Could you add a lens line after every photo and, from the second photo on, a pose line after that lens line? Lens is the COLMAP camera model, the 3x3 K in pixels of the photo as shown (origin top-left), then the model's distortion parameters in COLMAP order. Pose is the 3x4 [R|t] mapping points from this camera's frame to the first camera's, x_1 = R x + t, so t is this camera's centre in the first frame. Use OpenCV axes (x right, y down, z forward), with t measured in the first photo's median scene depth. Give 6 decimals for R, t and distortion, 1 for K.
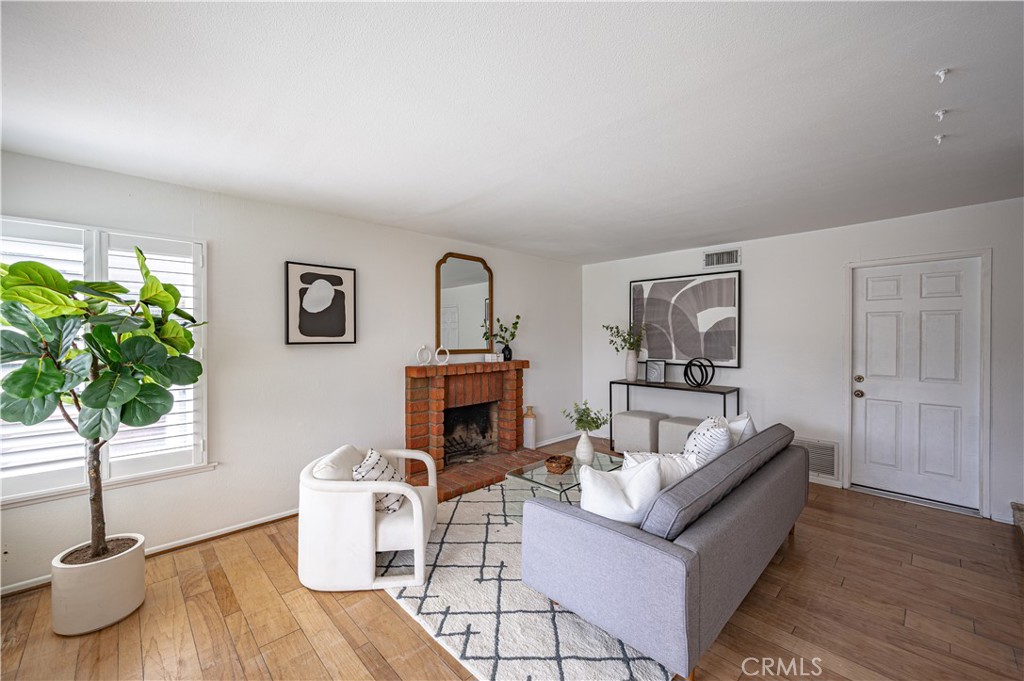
lens RADIAL K [[419.7, 0, 517.5], [0, 419.7, 338.9], [0, 0, 1]] dist [-0.001382, 0.000547]
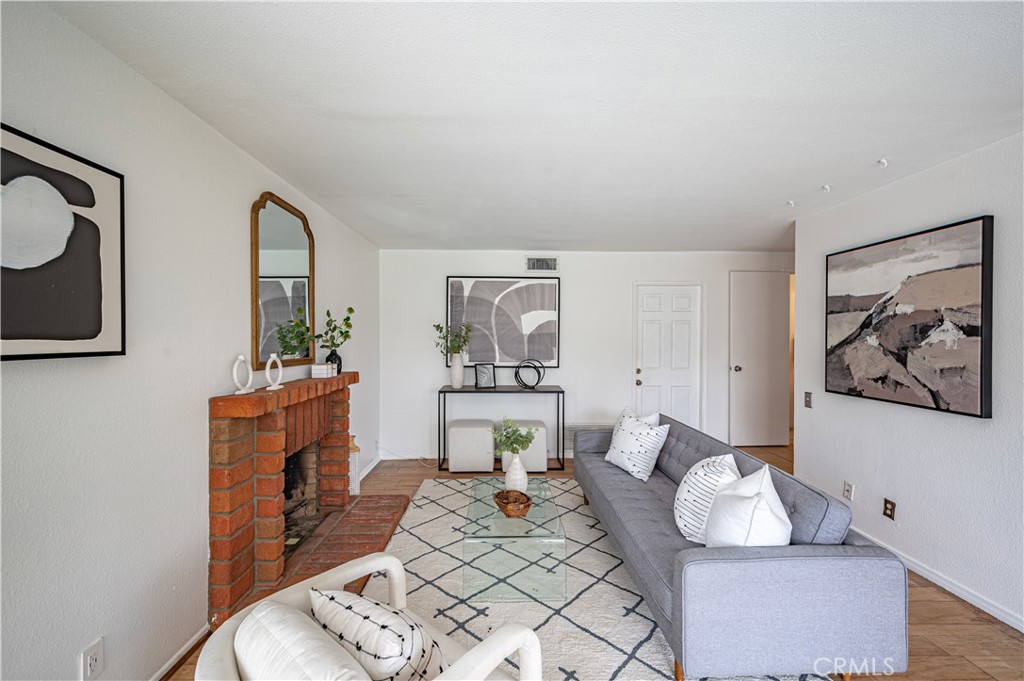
lens RADIAL K [[419.7, 0, 512.0], [0, 419.7, 339.6], [0, 0, 1]] dist [-0.001382, 0.000547]
pose [[0.673123, -0.001368, 0.739529, -0.335627], [0.001756, 0.999998, 0.000251, -0.002873], [-0.739529, 0.001130, 0.673124, 0.338271]]
